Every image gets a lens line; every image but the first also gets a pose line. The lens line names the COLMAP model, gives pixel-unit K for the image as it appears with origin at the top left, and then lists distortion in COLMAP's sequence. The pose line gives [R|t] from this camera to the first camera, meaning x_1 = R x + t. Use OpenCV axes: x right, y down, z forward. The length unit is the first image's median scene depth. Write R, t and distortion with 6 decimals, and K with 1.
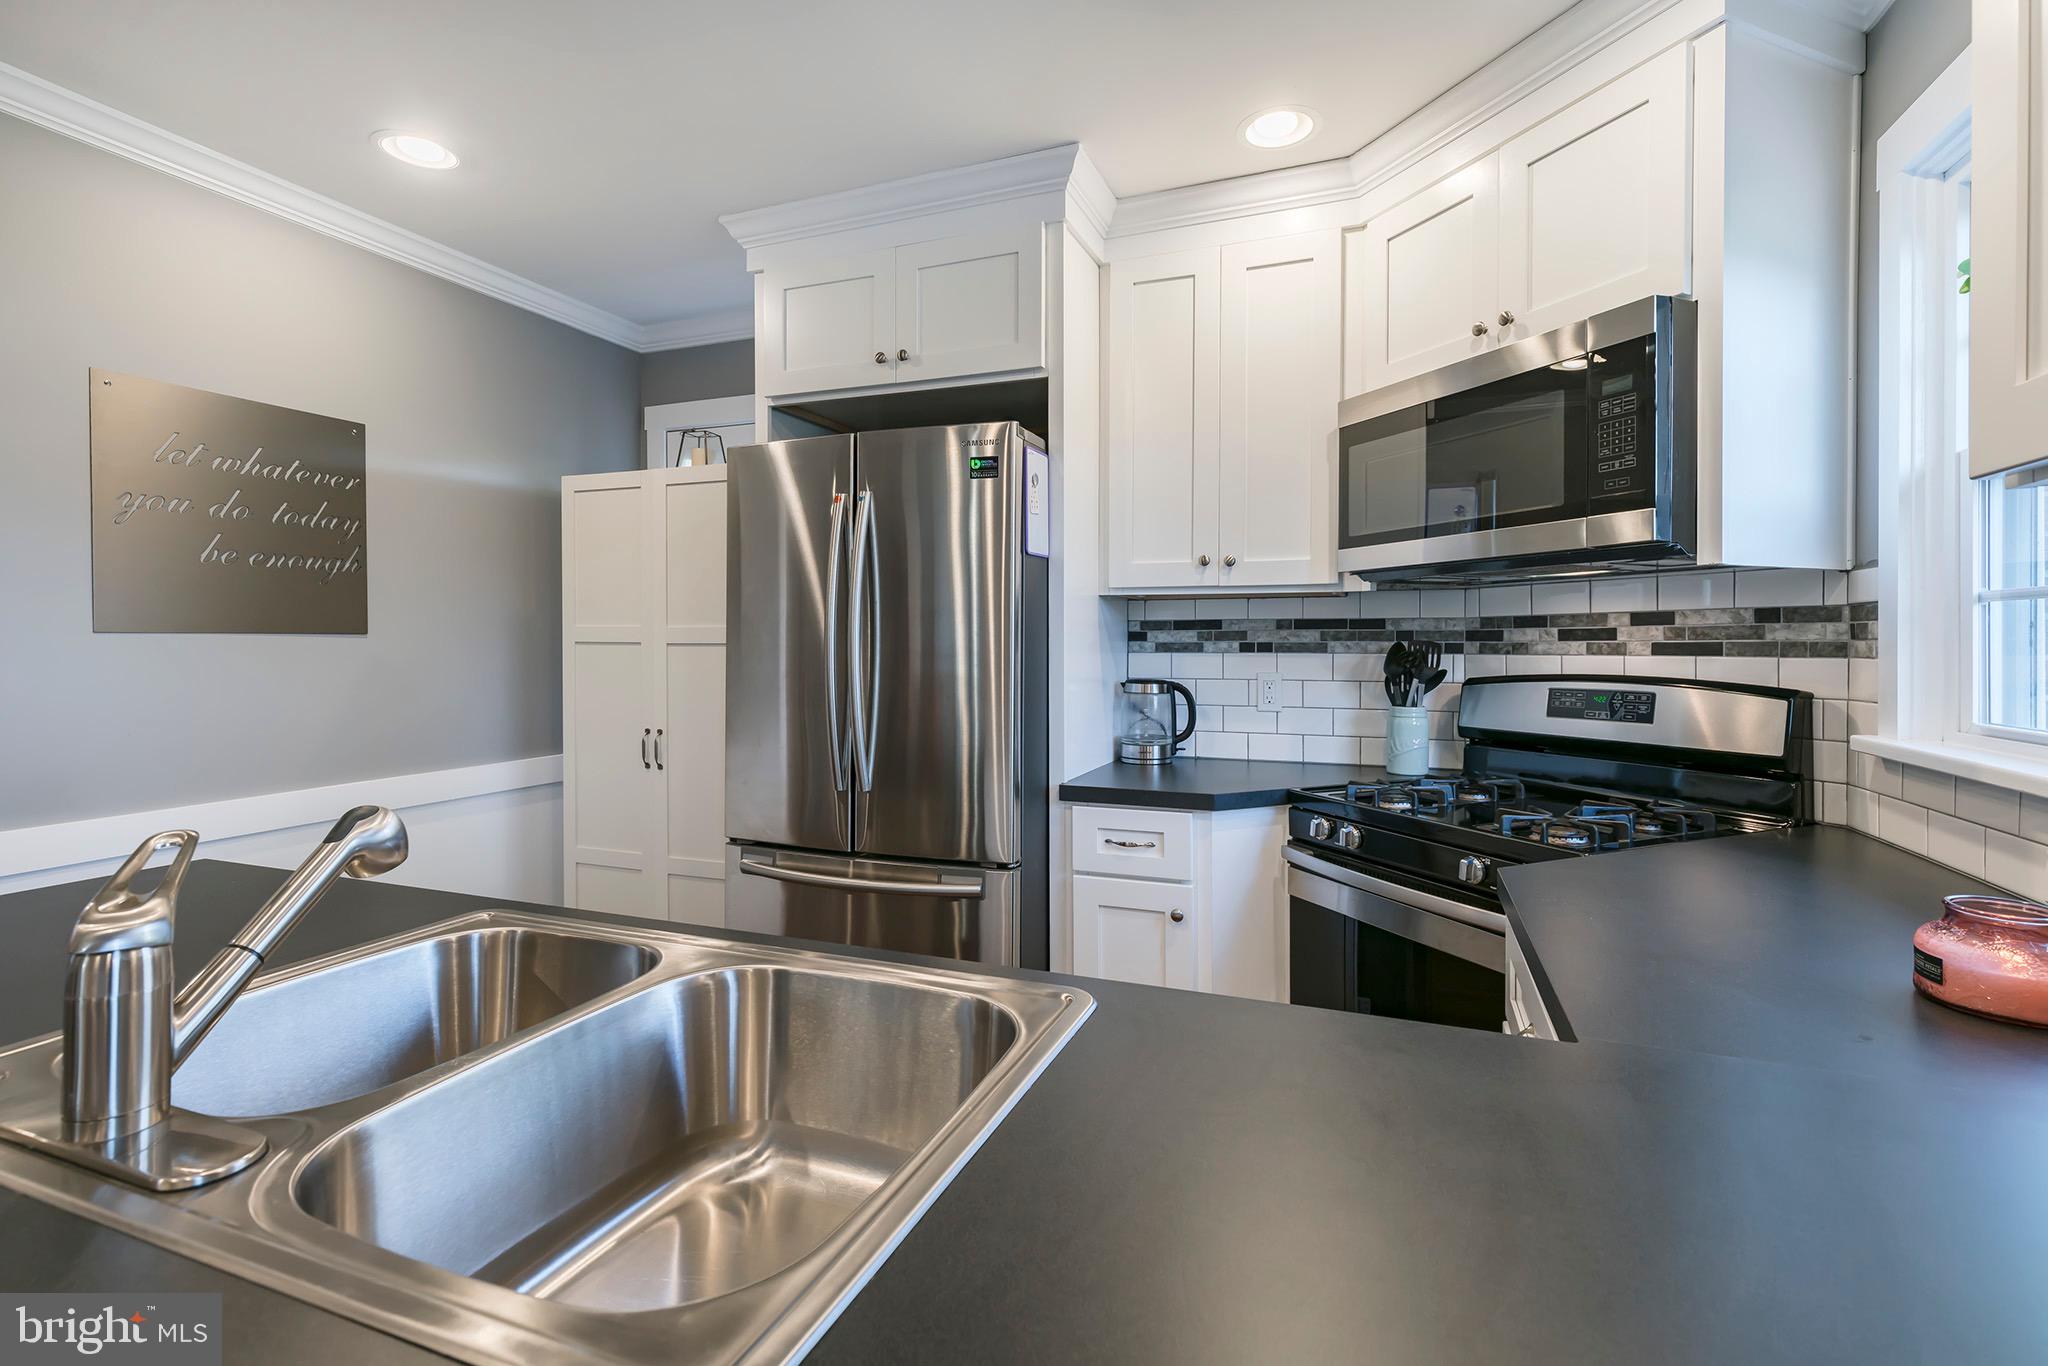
lens RADIAL K [[952.8, 0, 1016.6], [0, 952.8, 649.6], [0, 0, 1]] dist [0.001392, 0.000267]
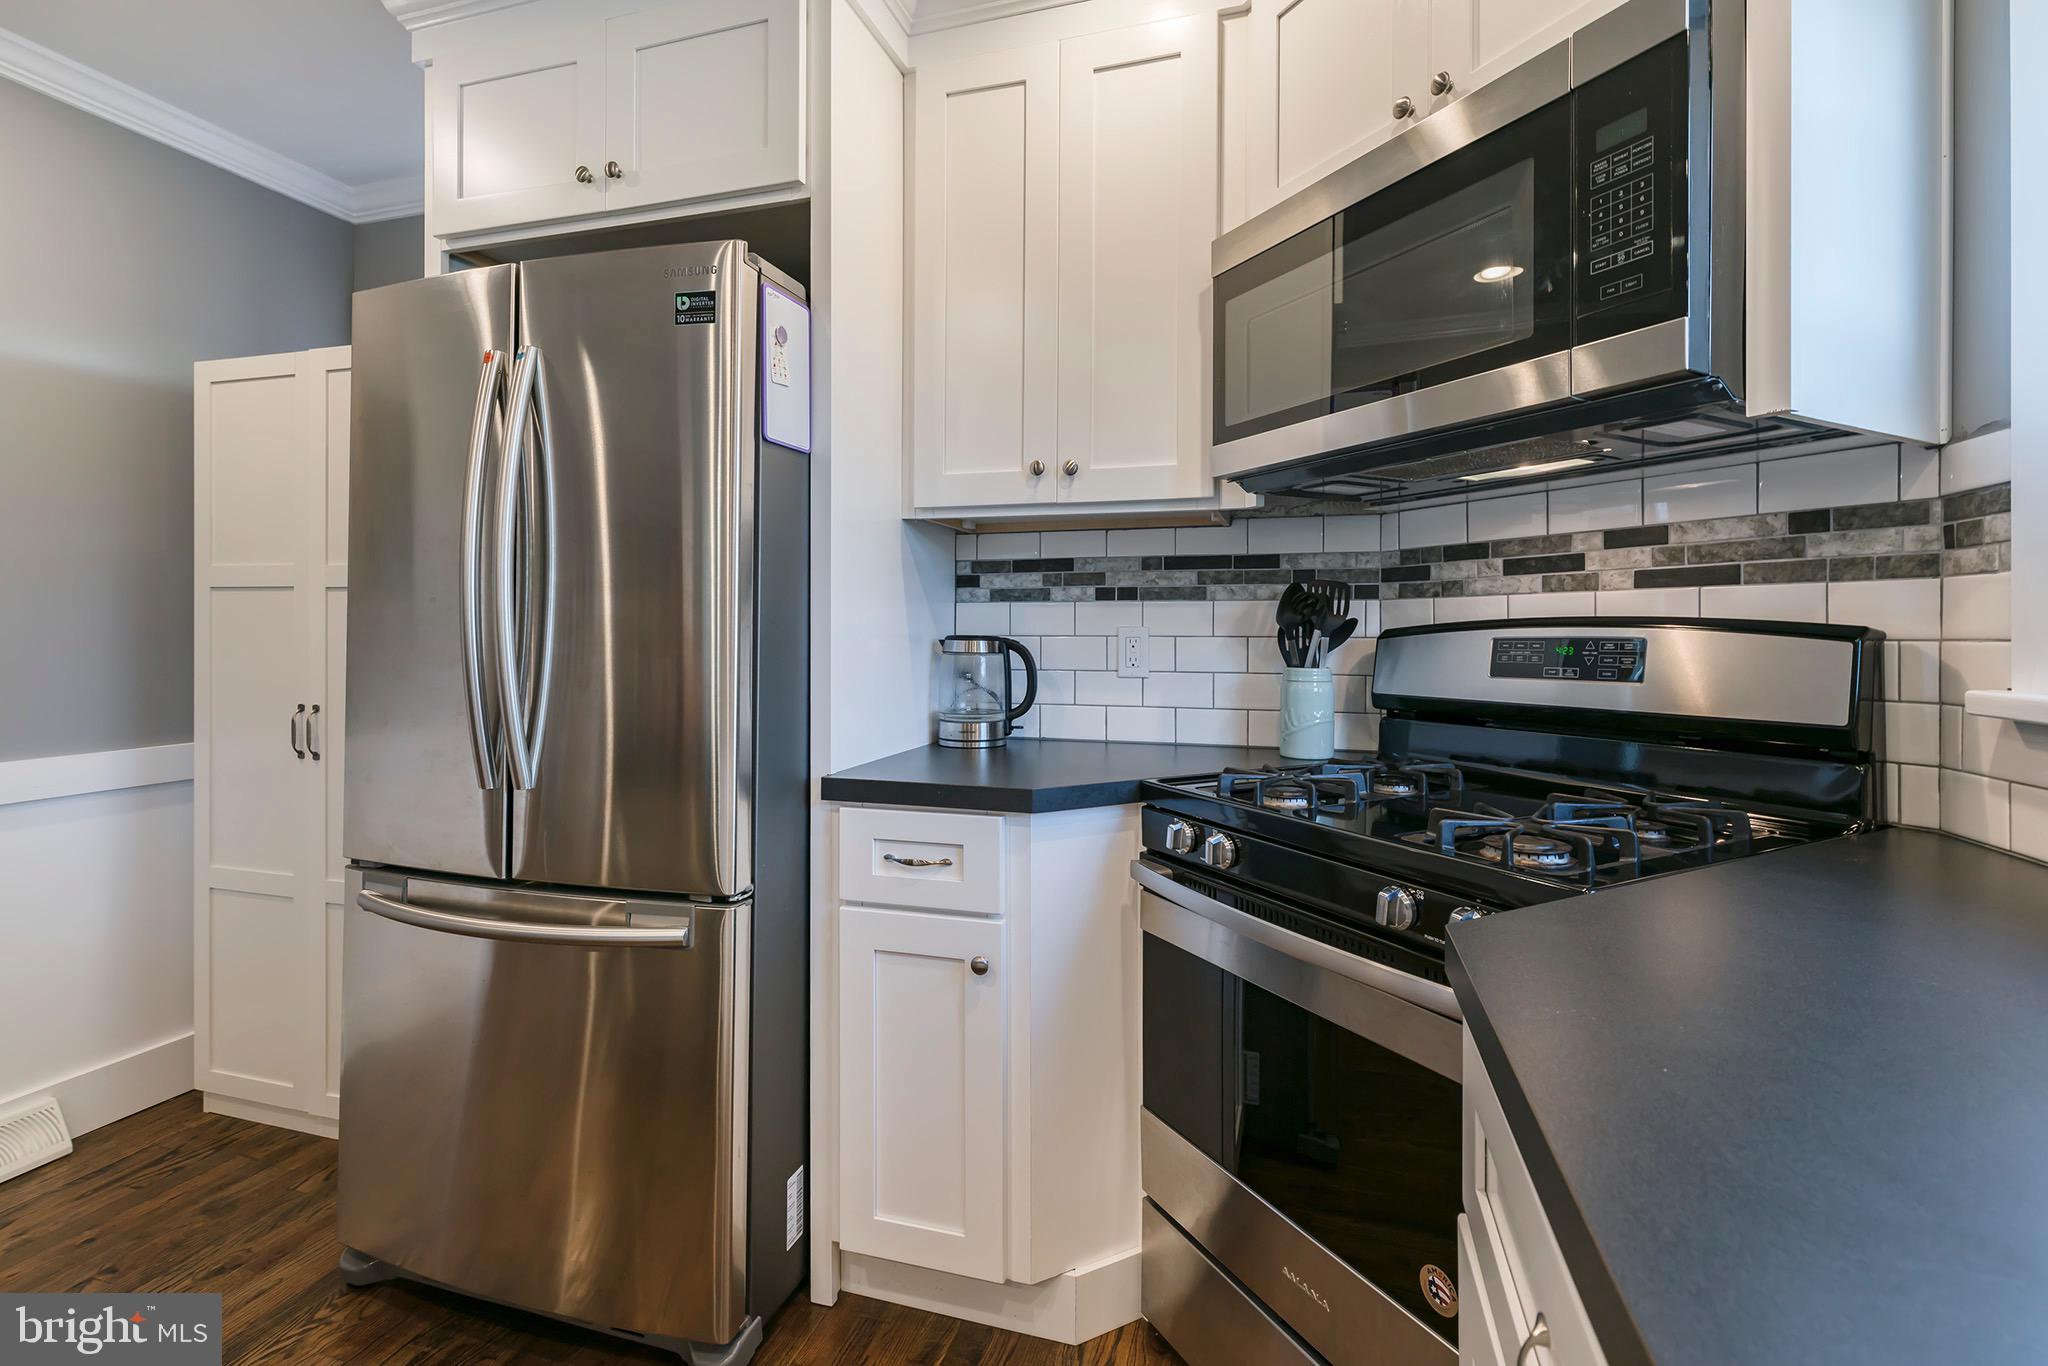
lens RADIAL K [[940.6, 0, 1024.2], [0, 940.6, 630.5], [0, 0, 1]] dist [0.002979, -0.000116]
pose [[0.996515, 0.003712, 0.083336, 0.136887], [-0.002940, 0.999952, -0.009379, 0.041049], [-0.083366, 0.009101, 0.996477, 0.302923]]
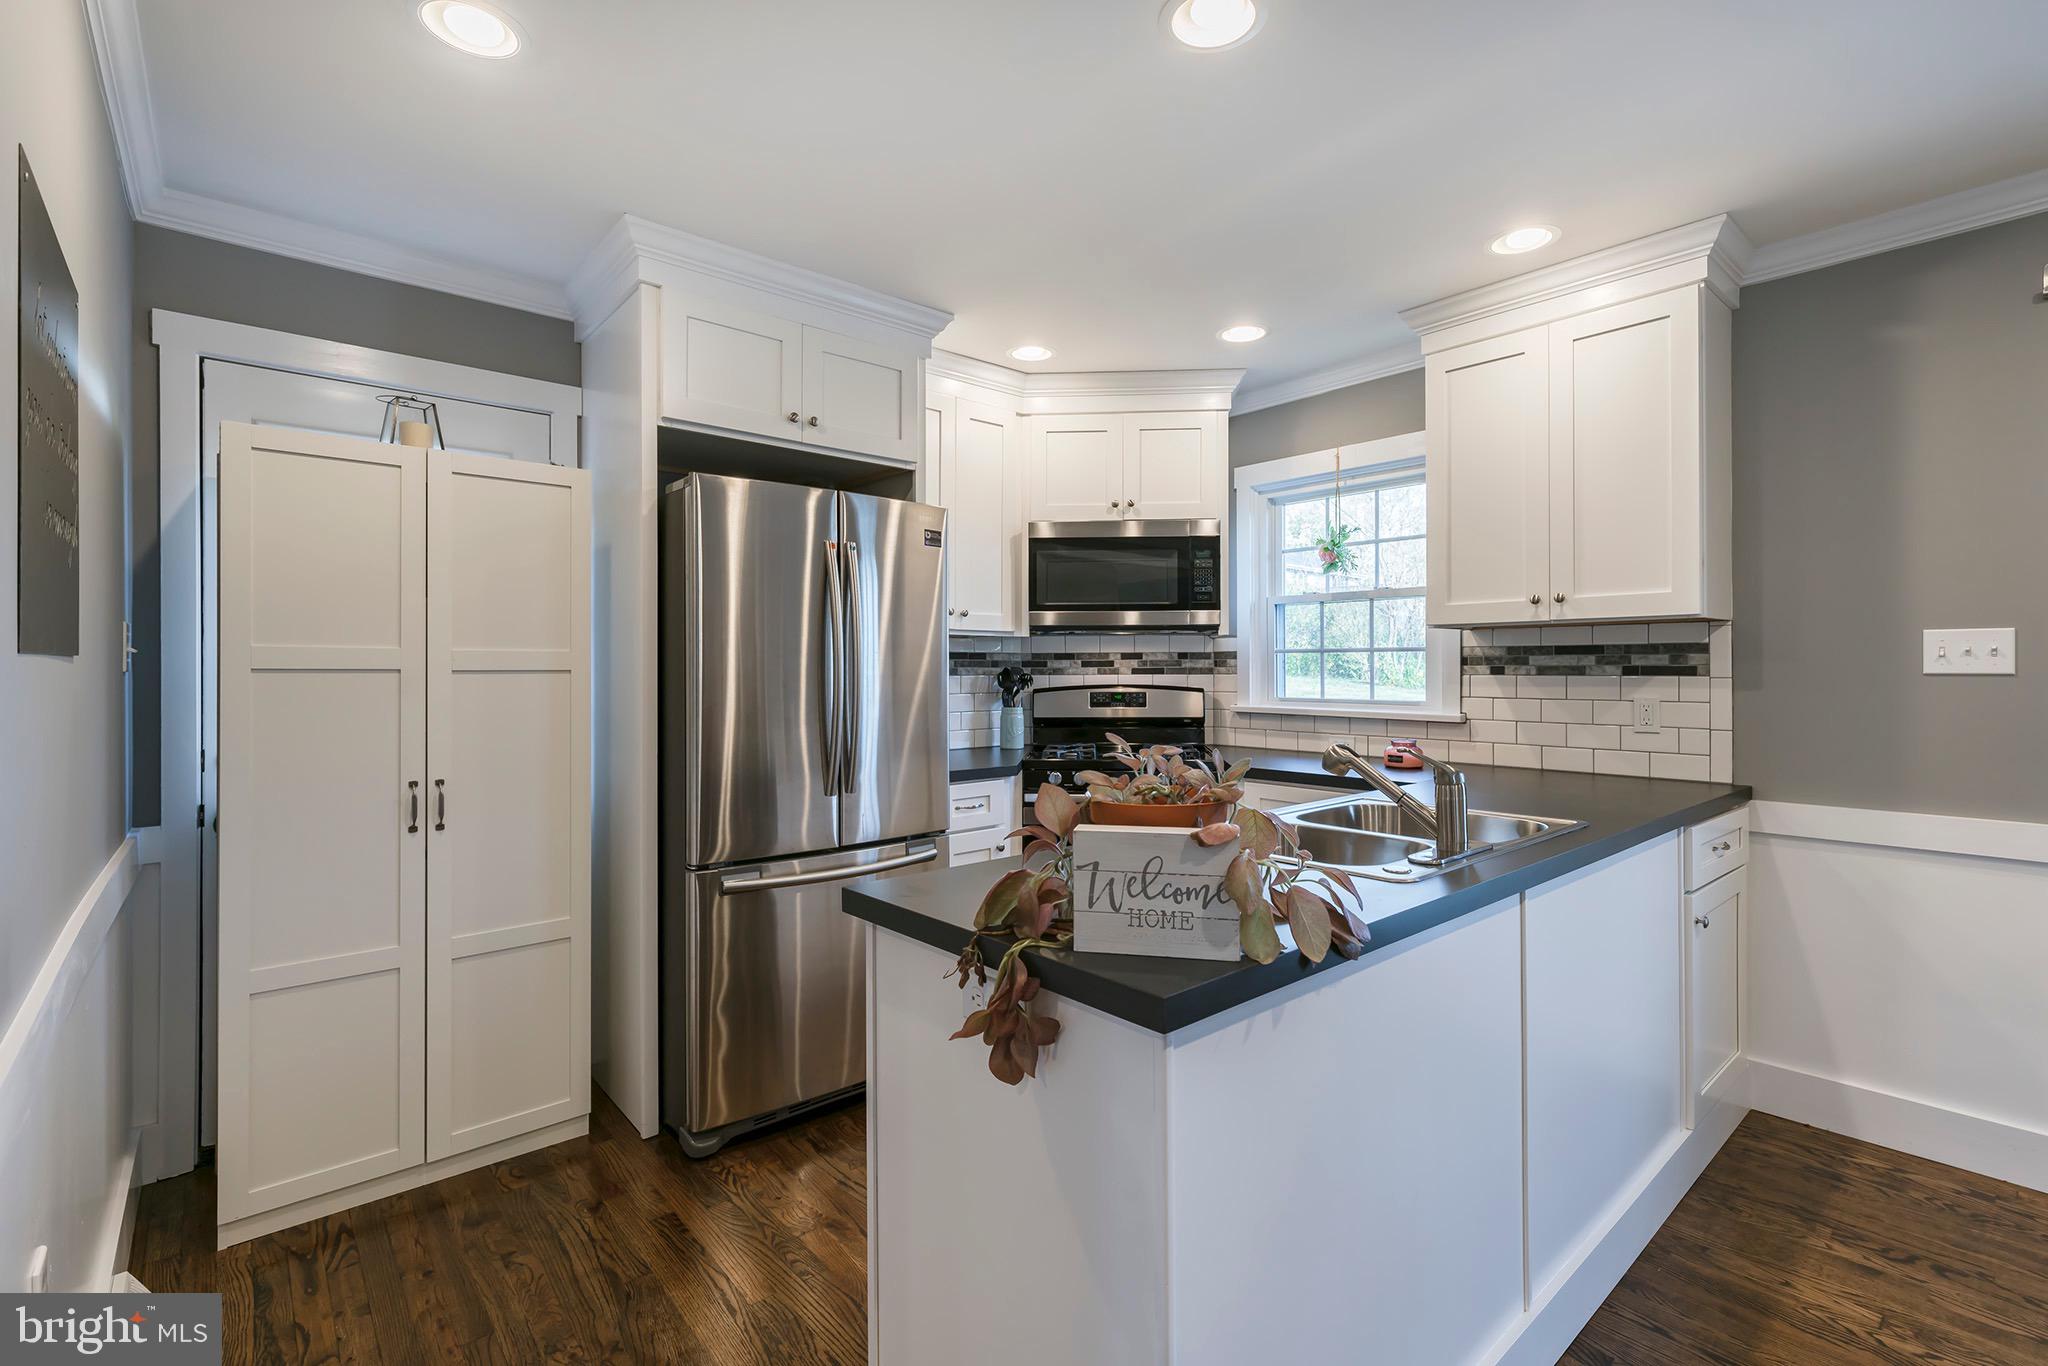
lens RADIAL K [[922.1, 0, 1017.3], [0, 922.1, 659.3], [0, 0, 1]] dist [0.003113, 0.000312]
pose [[0.458374, 0.008277, 0.888721, -1.079462], [0.006746, 0.999895, -0.012792, -0.002200], [-0.888734, 0.011859, 0.458270, 0.285176]]
